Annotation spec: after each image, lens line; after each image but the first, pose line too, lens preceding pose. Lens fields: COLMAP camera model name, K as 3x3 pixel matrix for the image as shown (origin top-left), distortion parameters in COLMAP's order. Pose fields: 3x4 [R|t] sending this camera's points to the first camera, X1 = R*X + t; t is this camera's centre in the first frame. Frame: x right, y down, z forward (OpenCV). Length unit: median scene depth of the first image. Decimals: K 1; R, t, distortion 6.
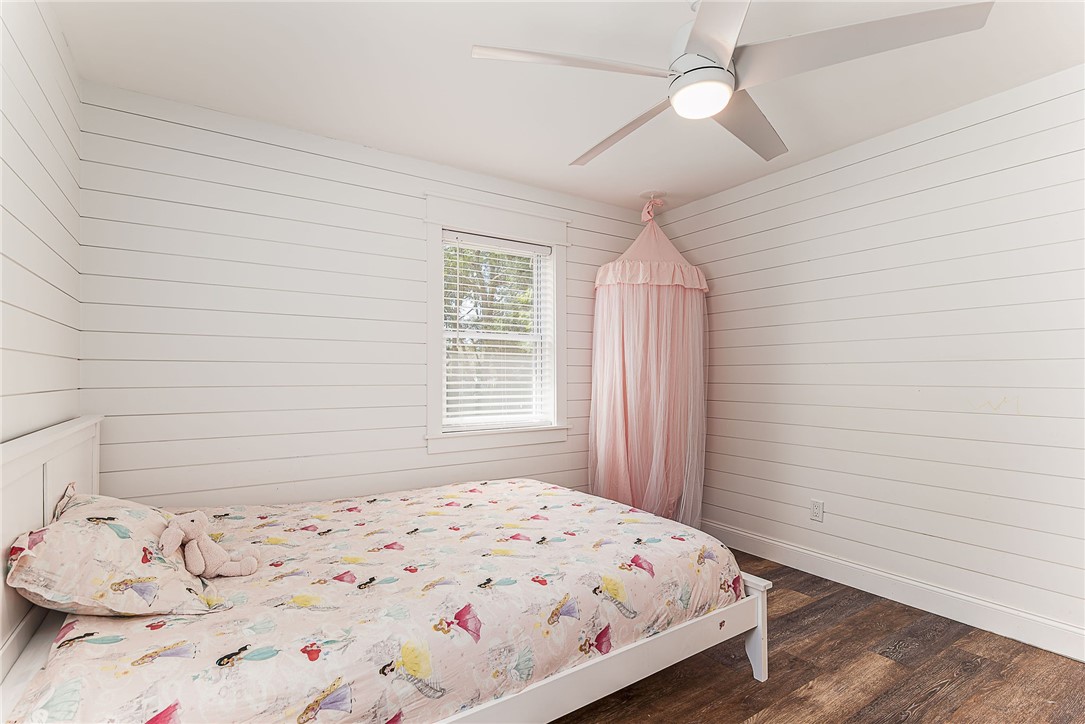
lens RADIAL K [[521.0, 0, 539.8], [0, 521.0, 368.1], [0, 0, 1]] dist [-0.003927, -0.000465]
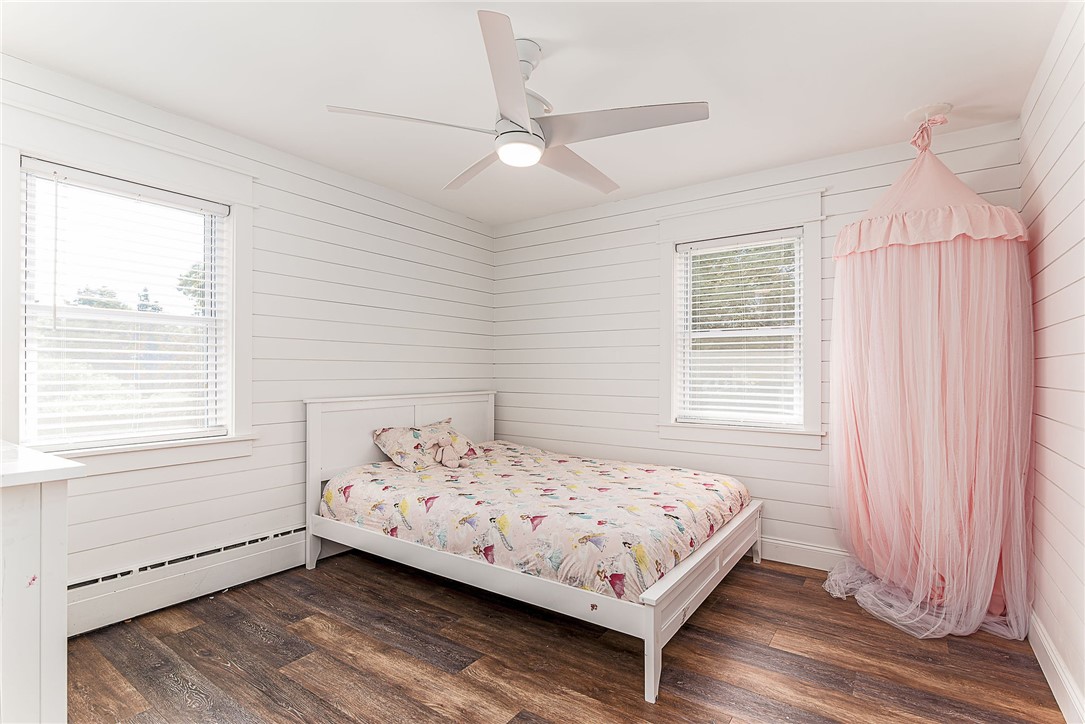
lens RADIAL K [[521.0, 0, 539.8], [0, 521.0, 368.1], [0, 0, 1]] dist [-0.003927, -0.000465]
pose [[0.358287, -0.000903, -0.933611, 1.327119], [0.009013, 0.999956, 0.002492, -0.000855], [0.933568, -0.009307, 0.358279, 0.526213]]
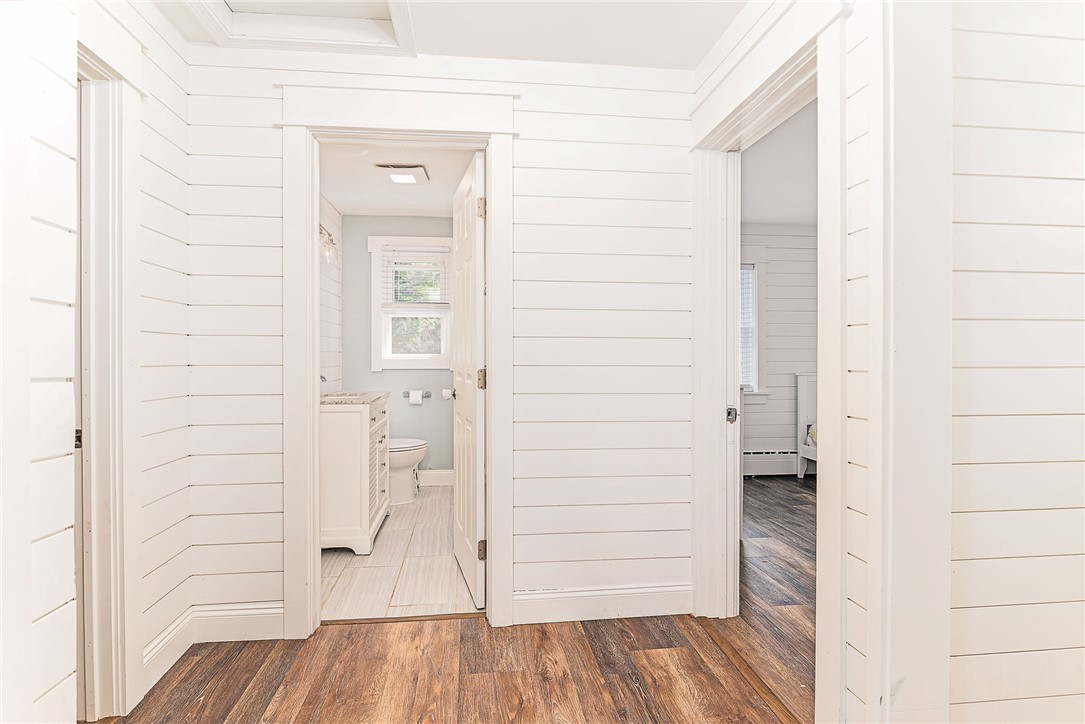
lens RADIAL K [[521.0, 0, 539.8], [0, 521.0, 368.1], [0, 0, 1]] dist [-0.003927, -0.000465]
pose [[-0.445007, 0.012411, -0.895441, 2.504967], [0.014959, 0.999867, 0.006424, 0.034175], [0.895402, -0.010536, -0.445133, 0.429611]]
